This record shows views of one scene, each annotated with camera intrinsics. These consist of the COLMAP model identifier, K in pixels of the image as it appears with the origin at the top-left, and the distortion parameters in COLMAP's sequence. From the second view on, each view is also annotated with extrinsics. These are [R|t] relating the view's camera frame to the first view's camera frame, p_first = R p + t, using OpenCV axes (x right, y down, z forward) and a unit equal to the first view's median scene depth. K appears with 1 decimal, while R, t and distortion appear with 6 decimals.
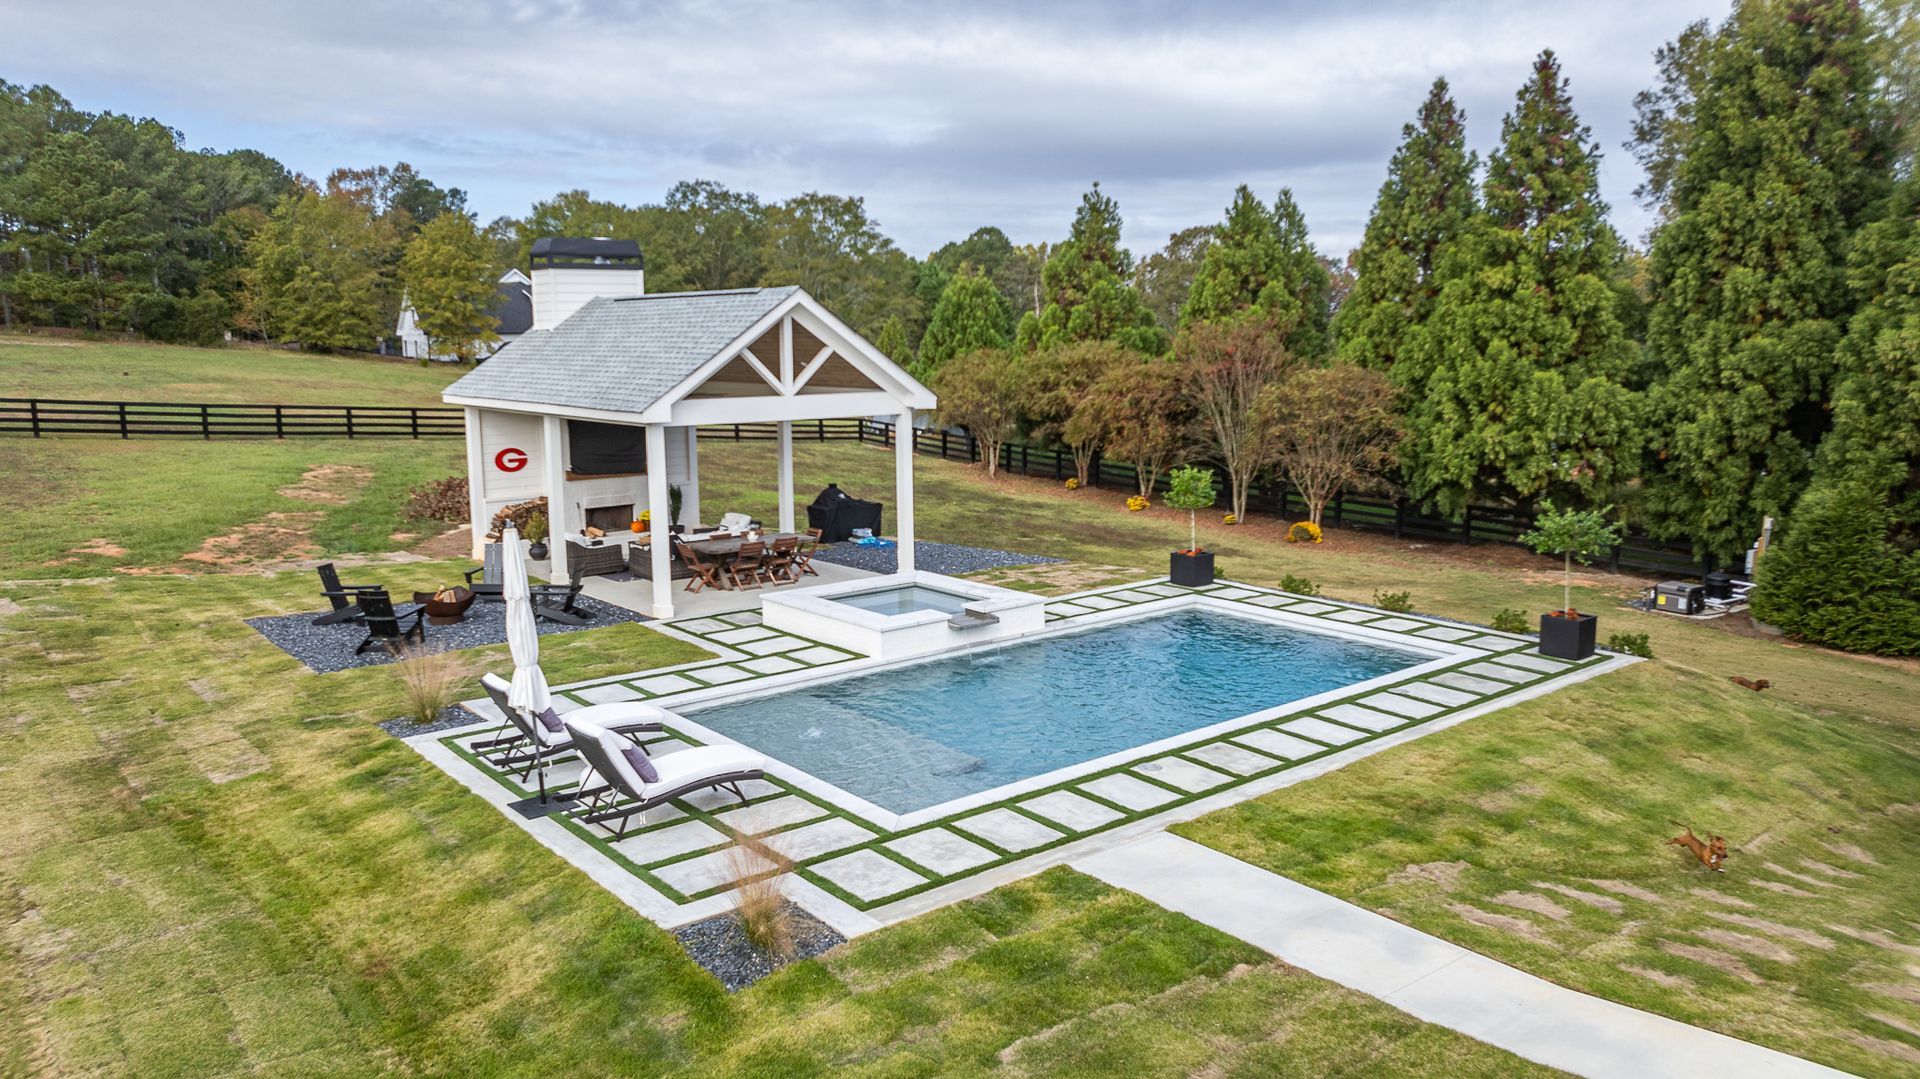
lens RADIAL K [[1349.0, 0, 963.2], [0, 1349.0, 551.4], [0, 0, 1]] dist [-0.030383, 0.029410]
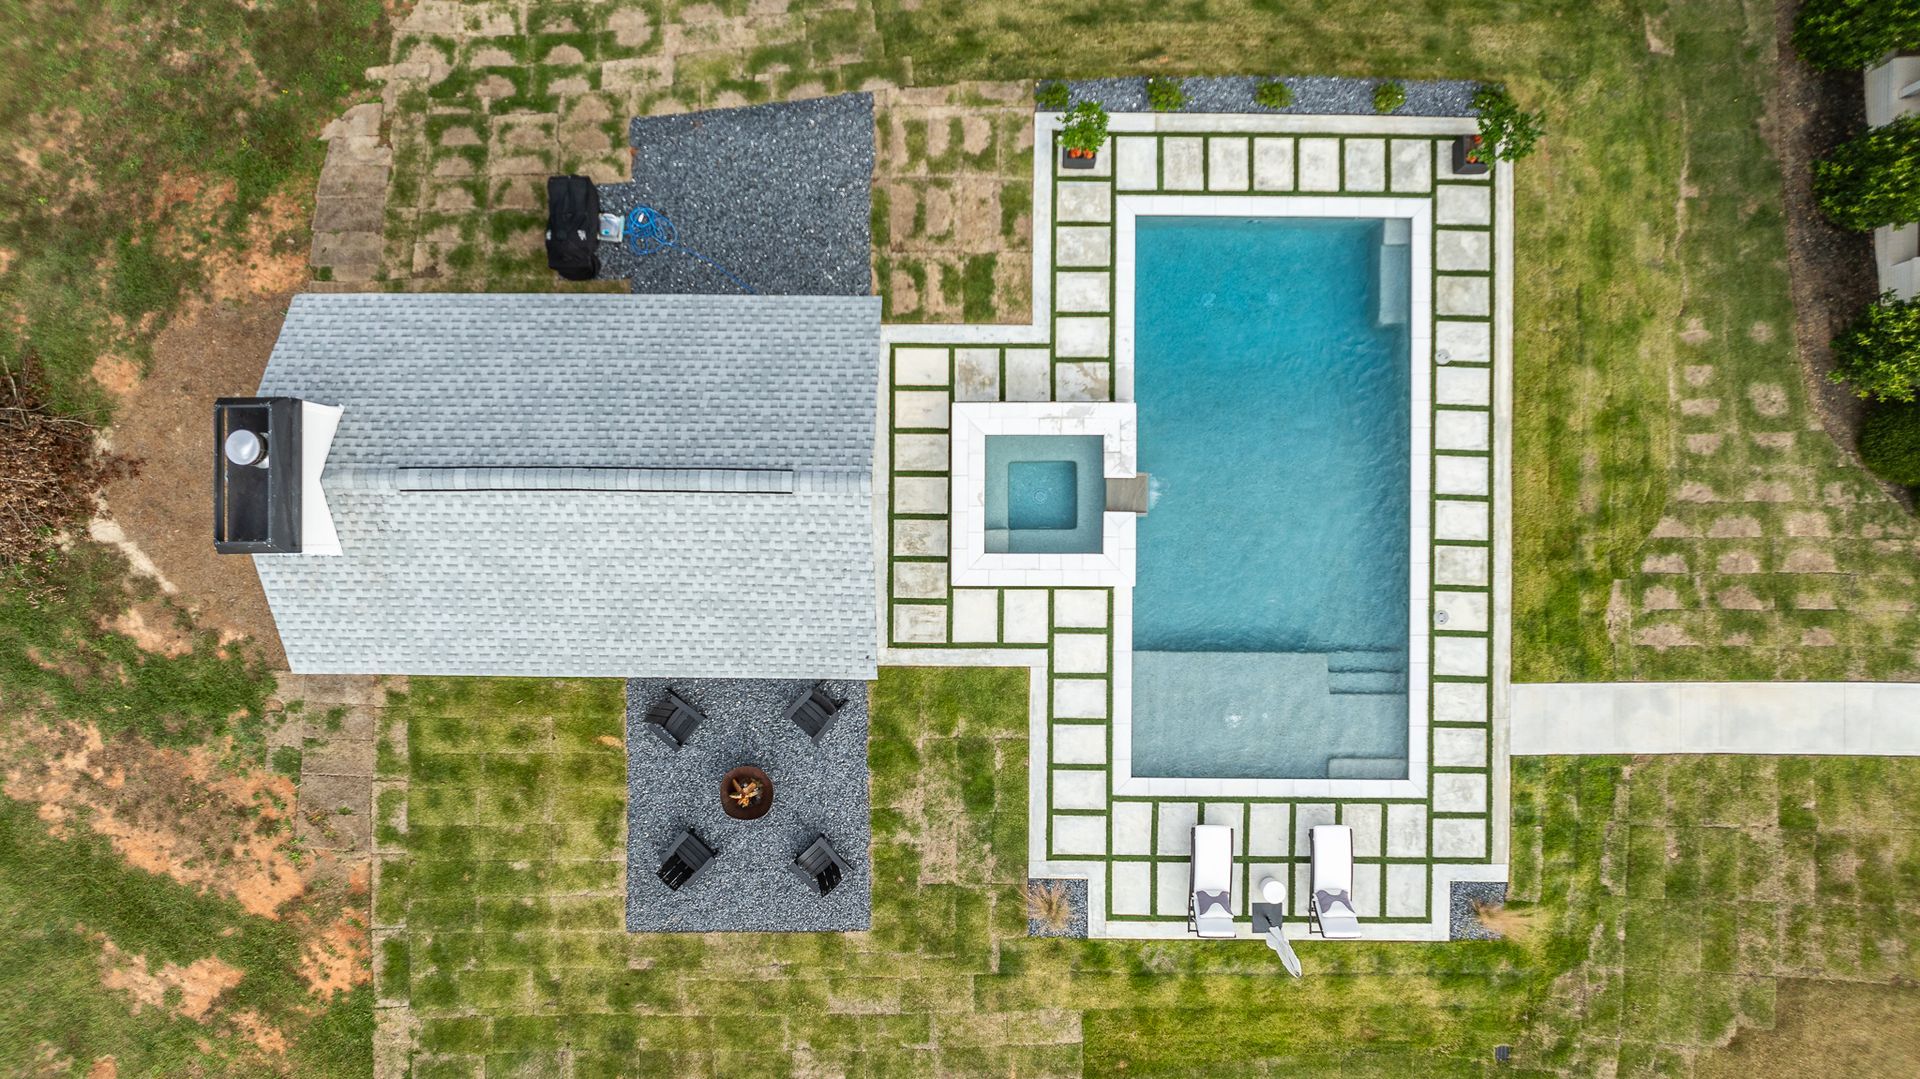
lens RADIAL K [[1349.0, 0, 971.1], [0, 1349.0, 538.9], [0, 0, 1]] dist [-0.030383, 0.029410]
pose [[0.644114, -0.764907, 0.005927, -0.075458], [0.126259, 0.113956, 0.985430, -0.683467], [-0.754437, -0.633981, 0.169977, 0.527258]]
